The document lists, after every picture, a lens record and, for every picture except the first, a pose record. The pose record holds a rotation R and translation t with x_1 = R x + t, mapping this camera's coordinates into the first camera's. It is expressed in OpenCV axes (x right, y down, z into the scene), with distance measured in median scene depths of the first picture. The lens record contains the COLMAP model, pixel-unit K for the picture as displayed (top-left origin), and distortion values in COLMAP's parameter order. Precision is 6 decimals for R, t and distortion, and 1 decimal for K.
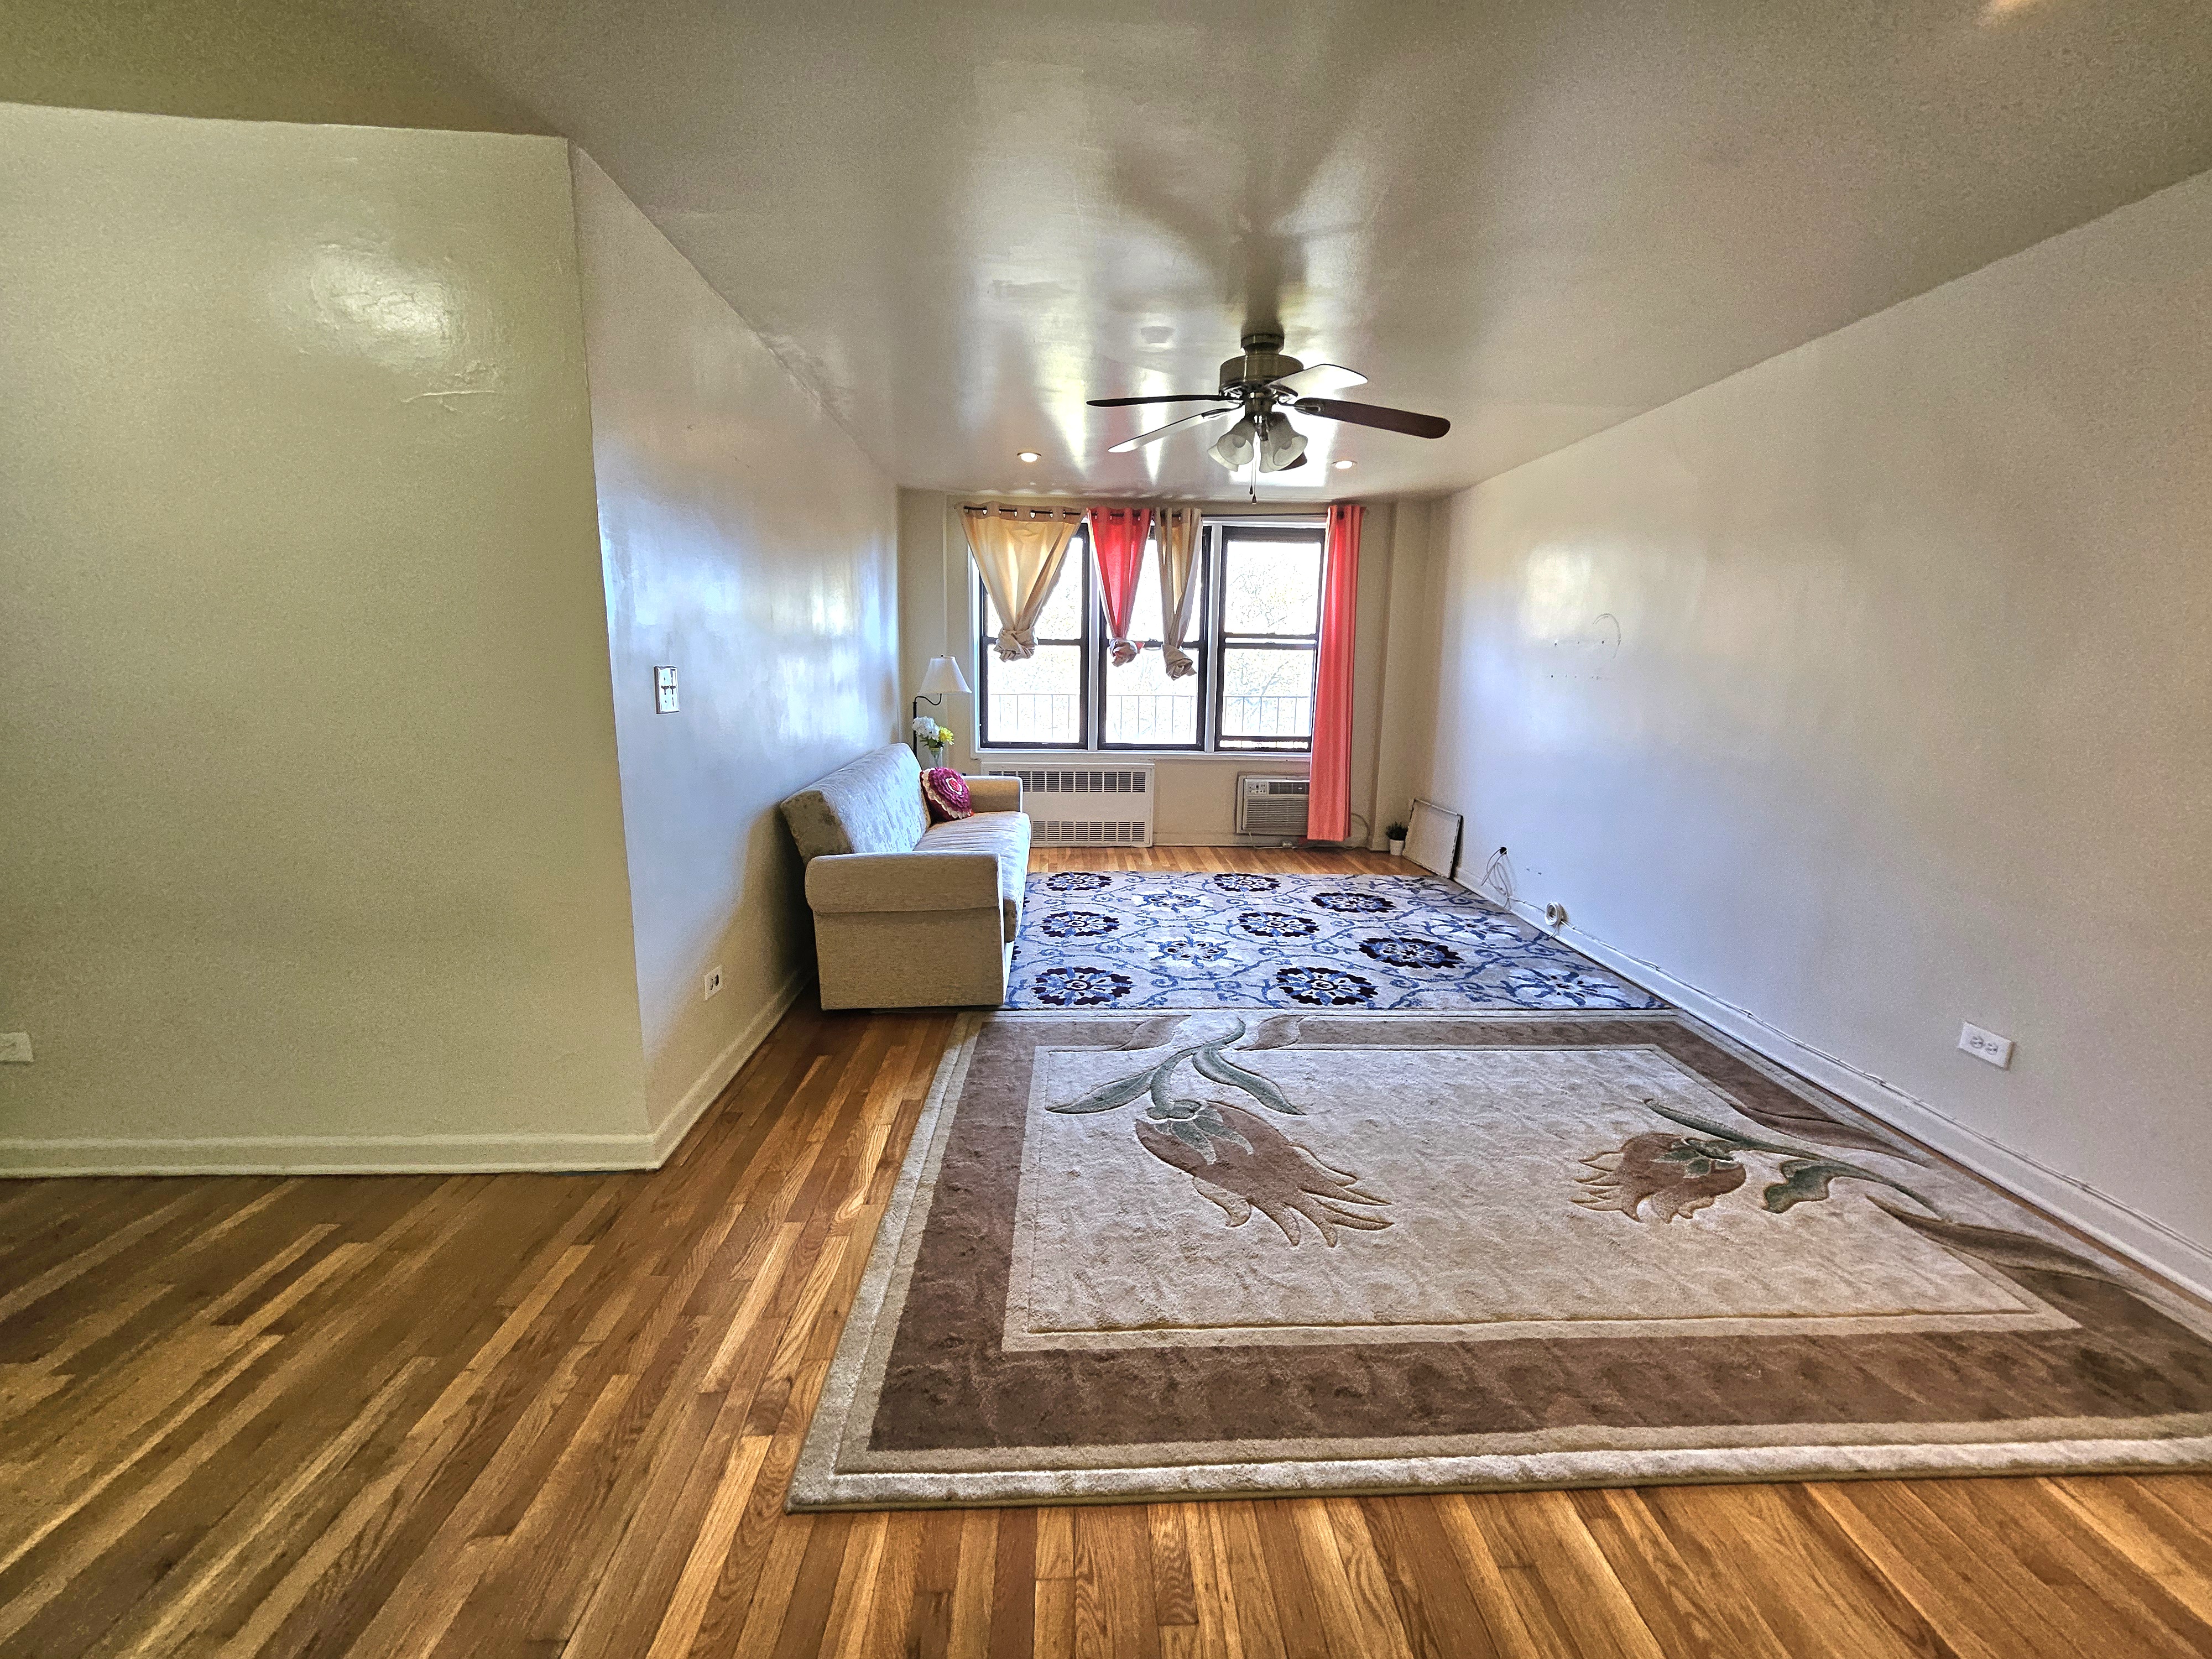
lens RADIAL K [[871.5, 0, 1103.3], [0, 871.5, 823.8], [0, 0, 1]] dist [-0.004047, 0.000793]
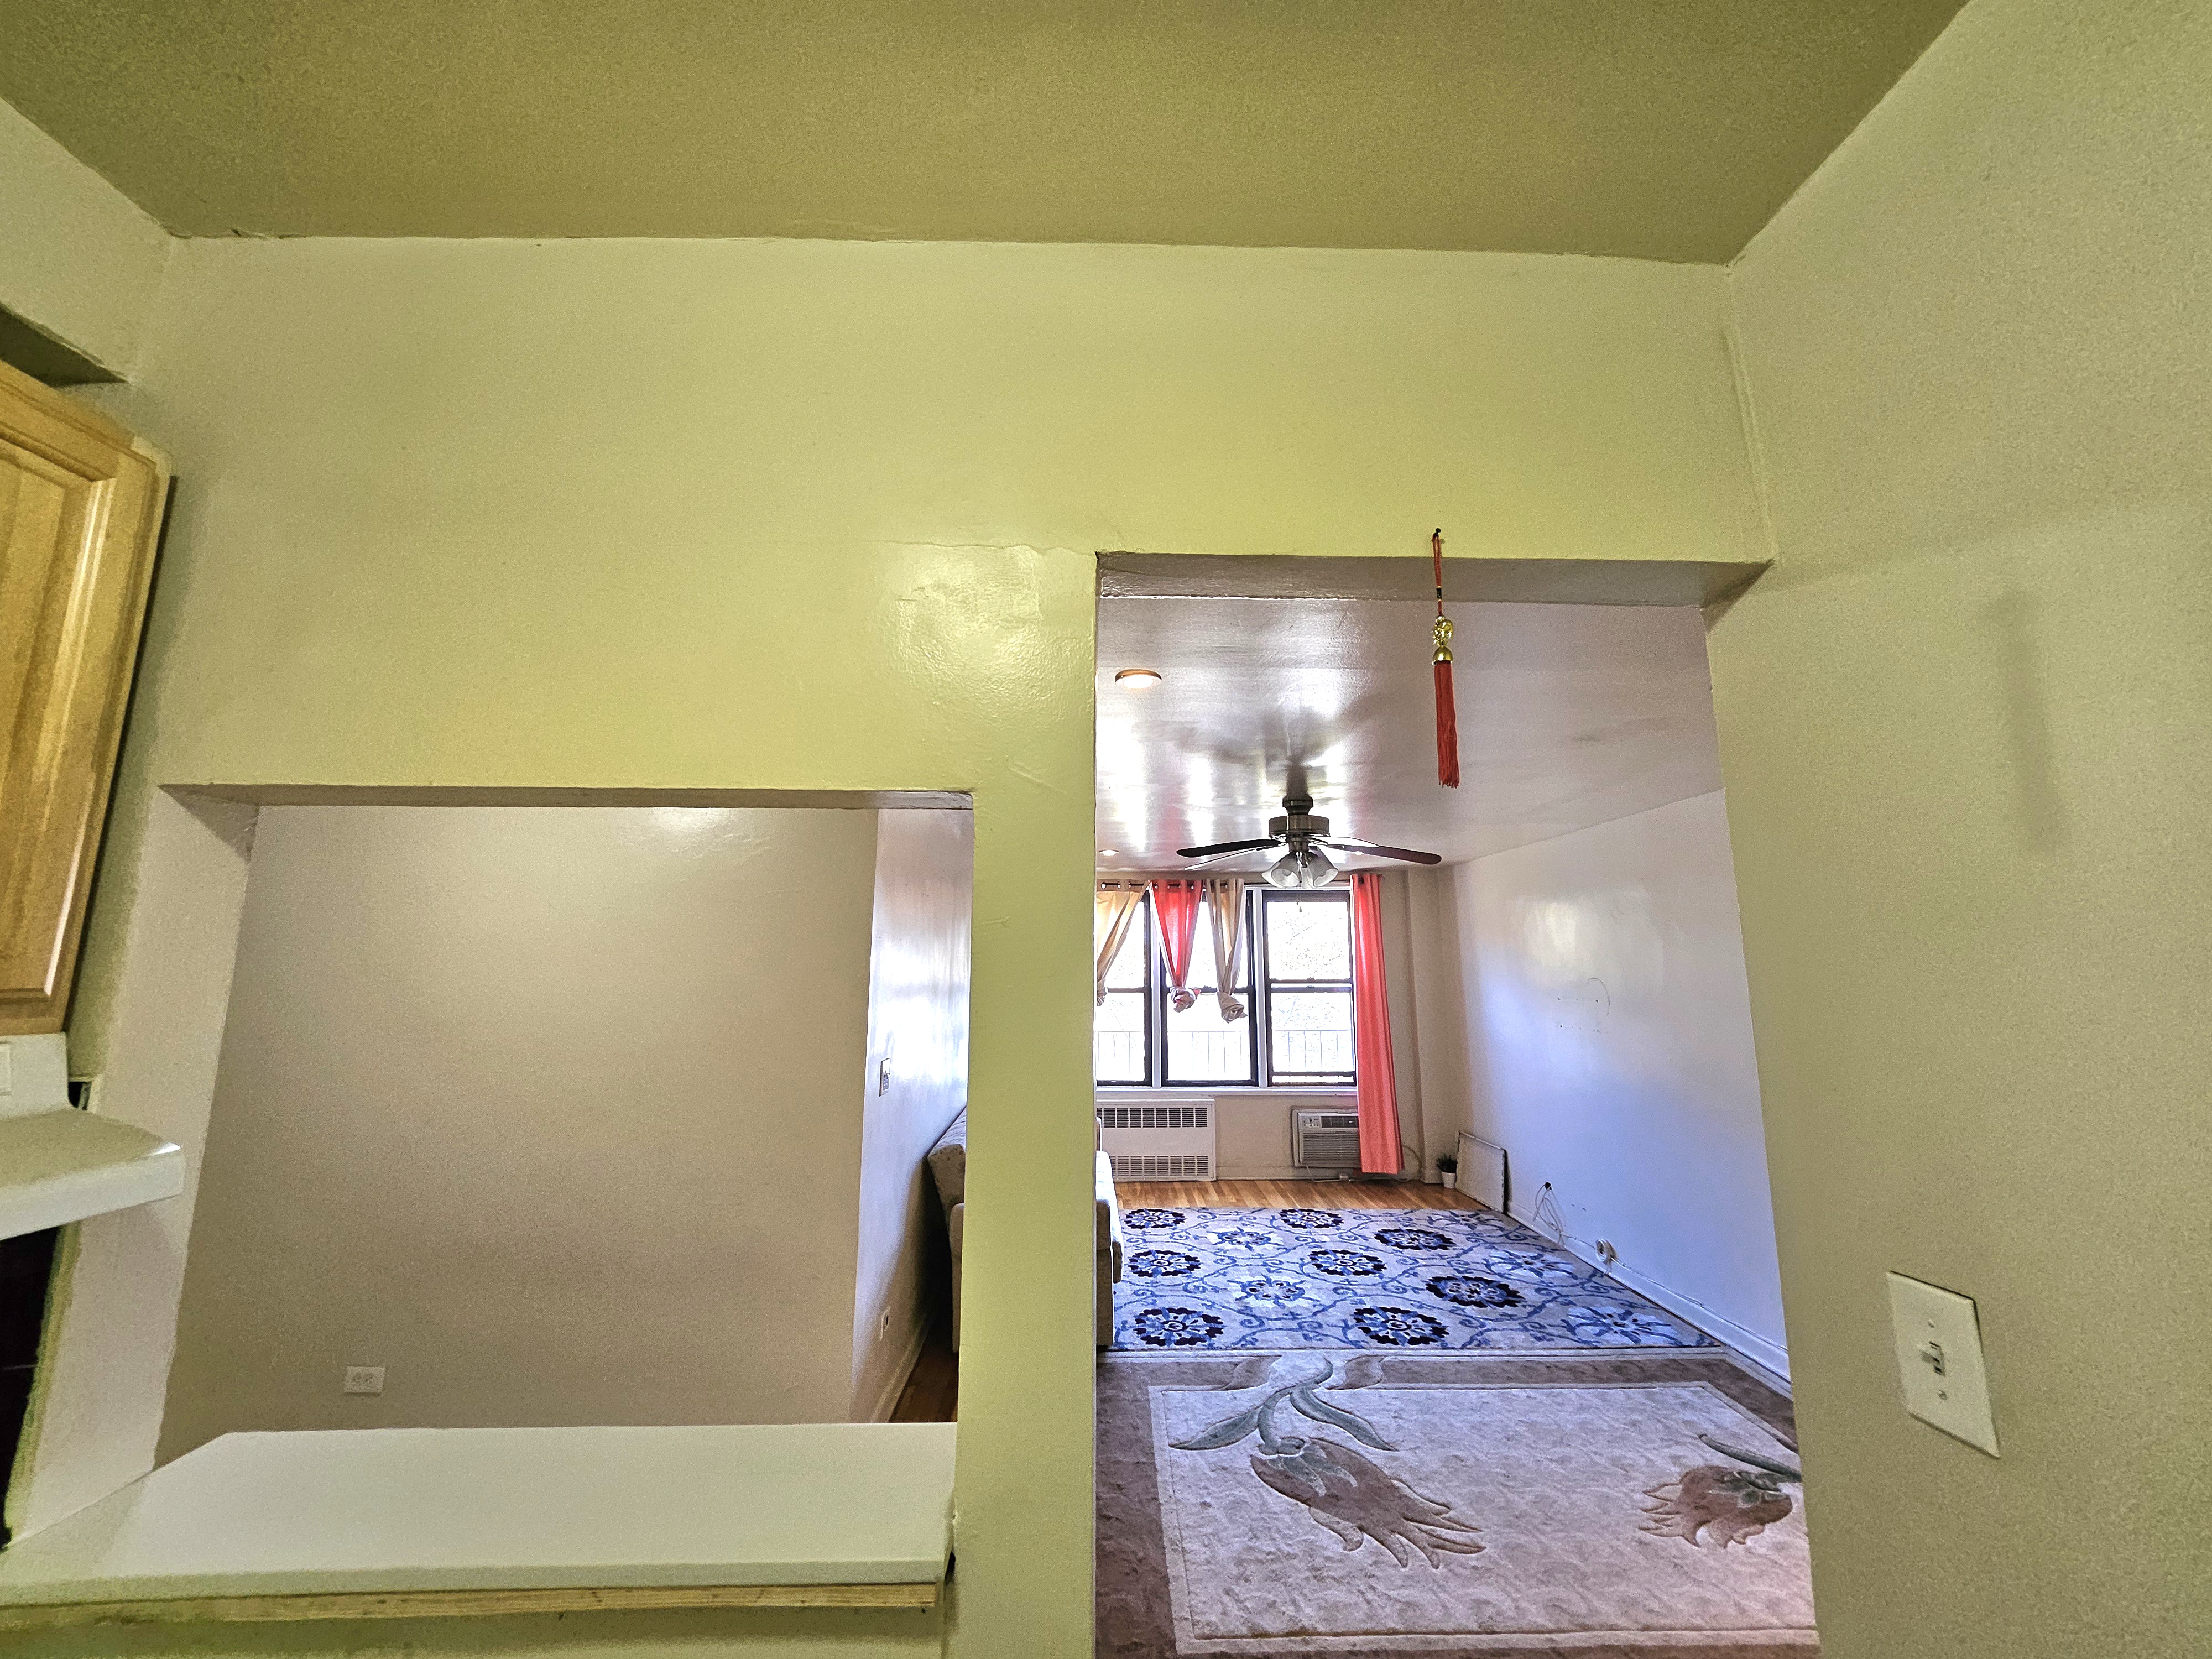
lens RADIAL K [[871.5, 0, 1105.8], [0, 871.5, 818.2], [0, 0, 1]] dist [-0.004047, 0.000793]
pose [[0.999491, -0.019855, -0.024959, -0.081564], [0.009922, 0.937328, -0.348307, -0.038208], [0.030311, 0.347882, 0.937048, -0.284209]]
